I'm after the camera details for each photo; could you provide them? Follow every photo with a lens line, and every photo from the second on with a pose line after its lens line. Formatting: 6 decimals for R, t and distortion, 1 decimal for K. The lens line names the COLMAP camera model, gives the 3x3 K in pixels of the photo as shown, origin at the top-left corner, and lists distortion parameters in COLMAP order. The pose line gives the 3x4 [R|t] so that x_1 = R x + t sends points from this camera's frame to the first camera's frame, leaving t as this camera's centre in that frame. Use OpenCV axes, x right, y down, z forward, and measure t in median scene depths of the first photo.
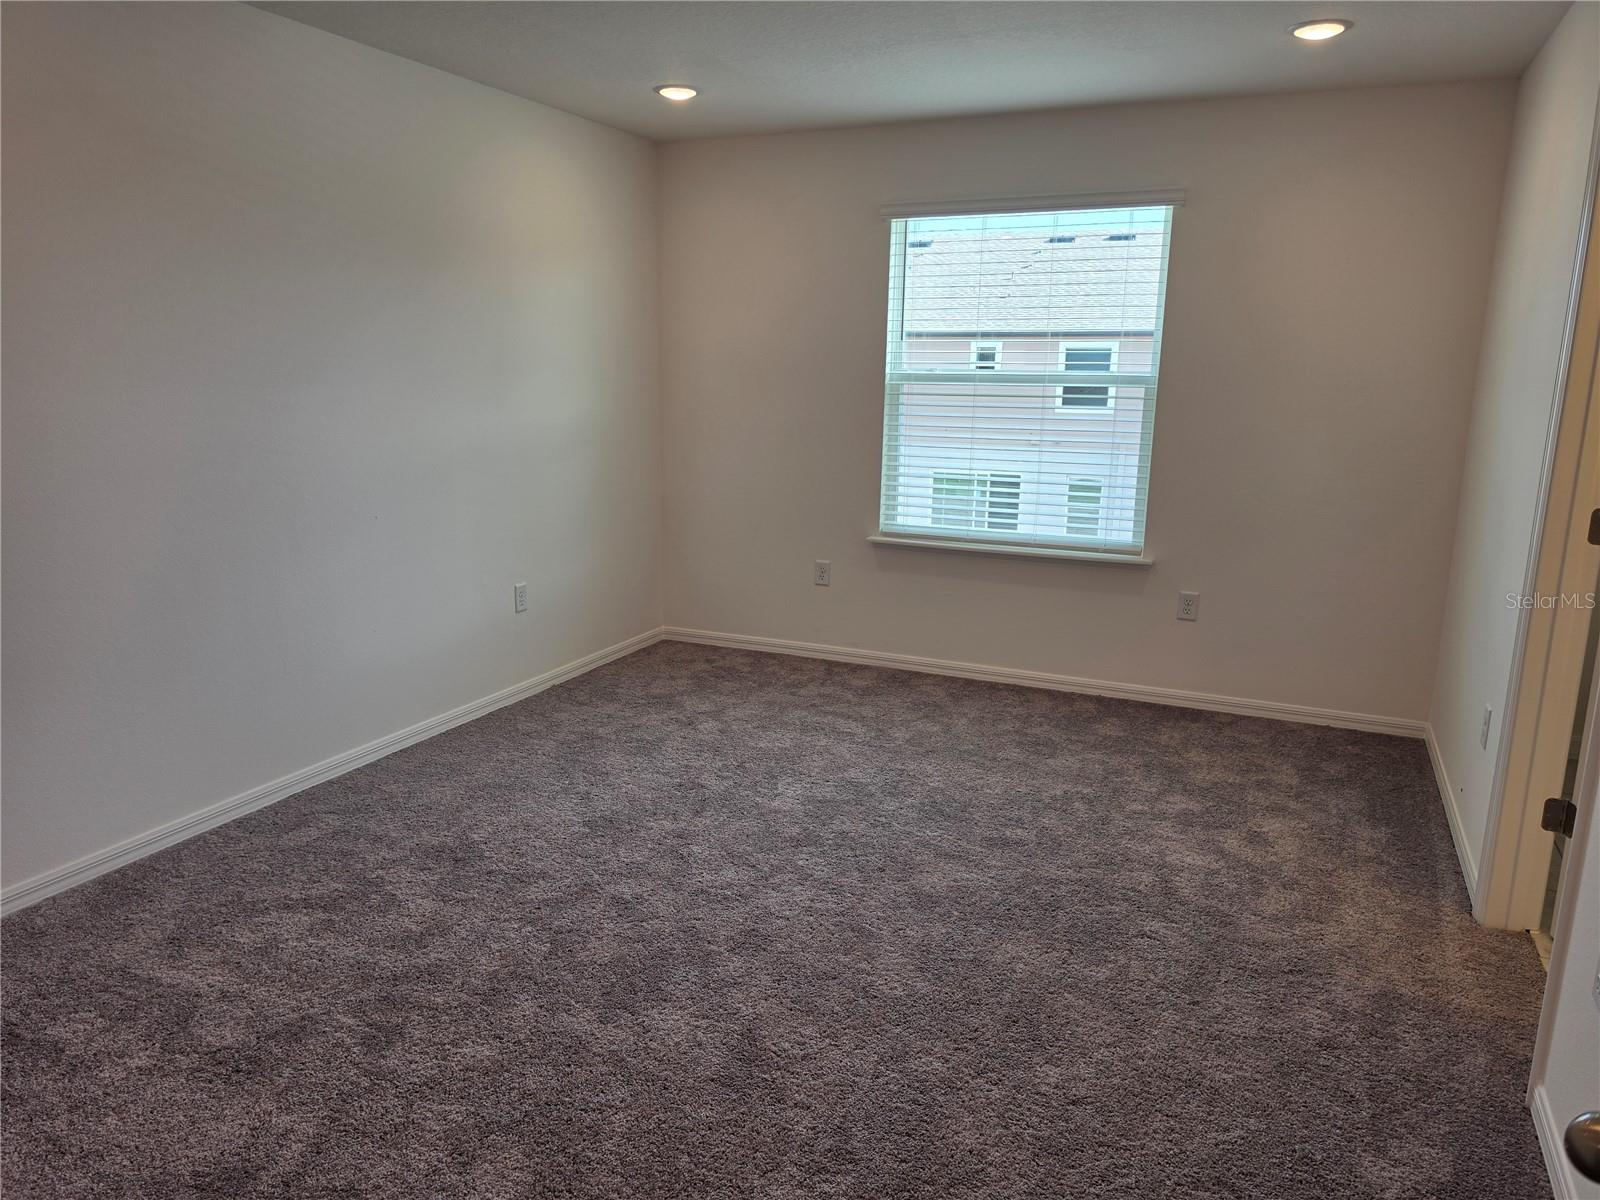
lens RADIAL K [[1099.3, 0, 801.1], [0, 1099.3, 595.8], [0, 0, 1]] dist [0.060489, -0.077191]
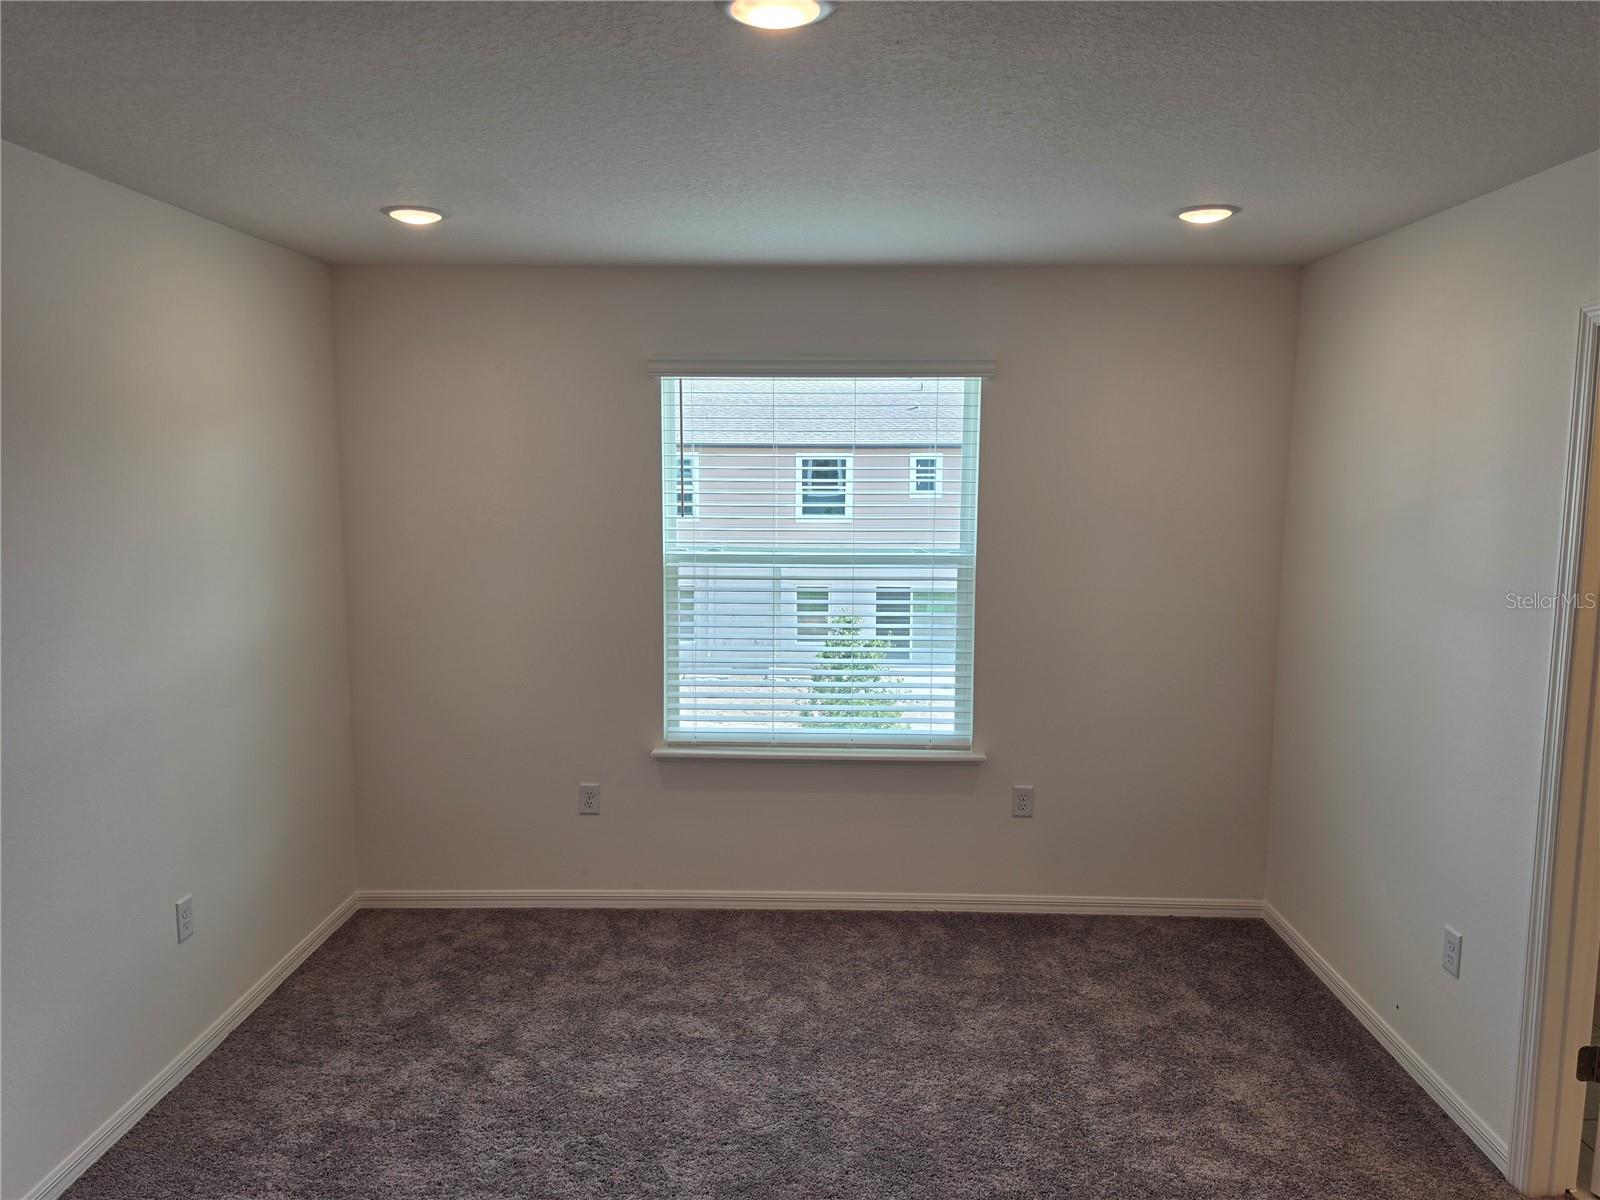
lens RADIAL K [[1099.3, 0, 806.6], [0, 1099.3, 594.0], [0, 0, 1]] dist [0.060489, -0.077191]
pose [[0.918982, -0.055837, 0.390326, -0.175886], [0.090277, 0.993423, -0.070437, -0.124492], [-0.383826, 0.099968, 0.917978, 0.238821]]
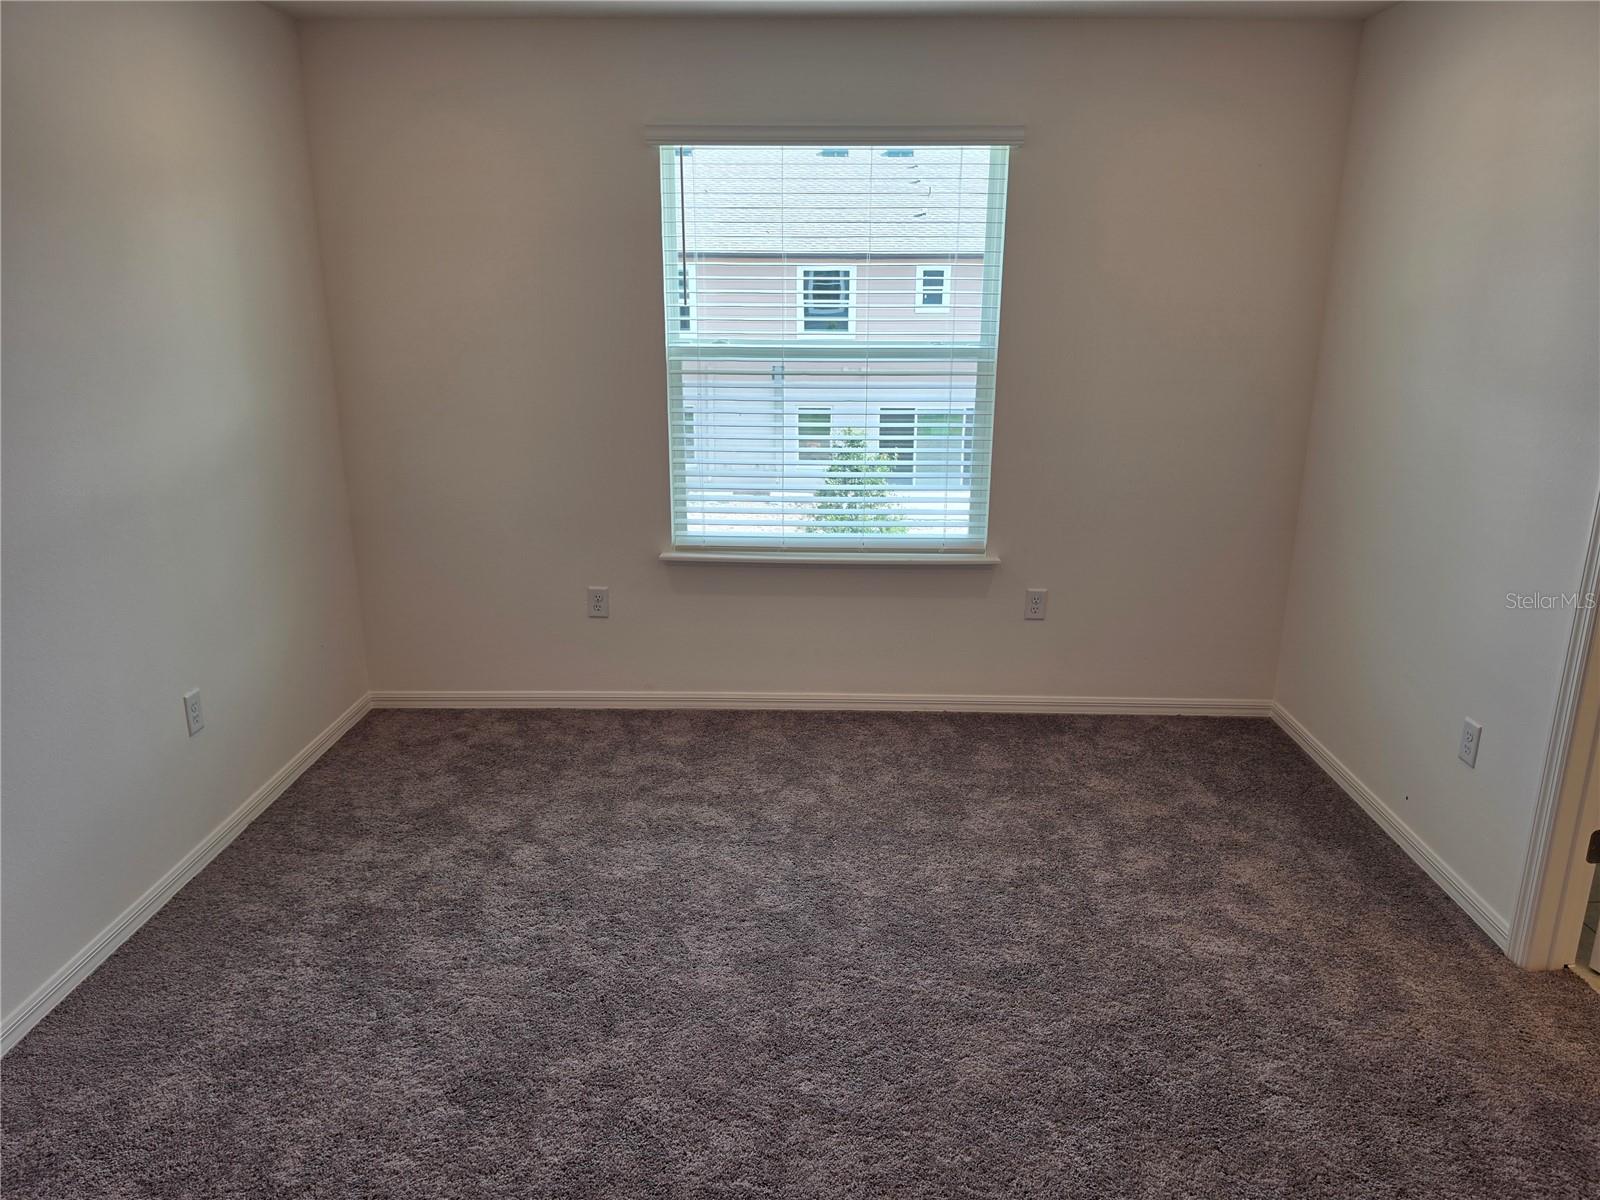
lens RADIAL K [[1099.3, 0, 810.7], [0, 1099.3, 607.1], [0, 0, 1]] dist [0.060489, -0.077191]
pose [[0.918058, -0.121431, 0.377390, -0.174302], [0.090290, 0.990961, 0.099213, -0.104006], [-0.386027, -0.057009, 0.920724, 0.269641]]
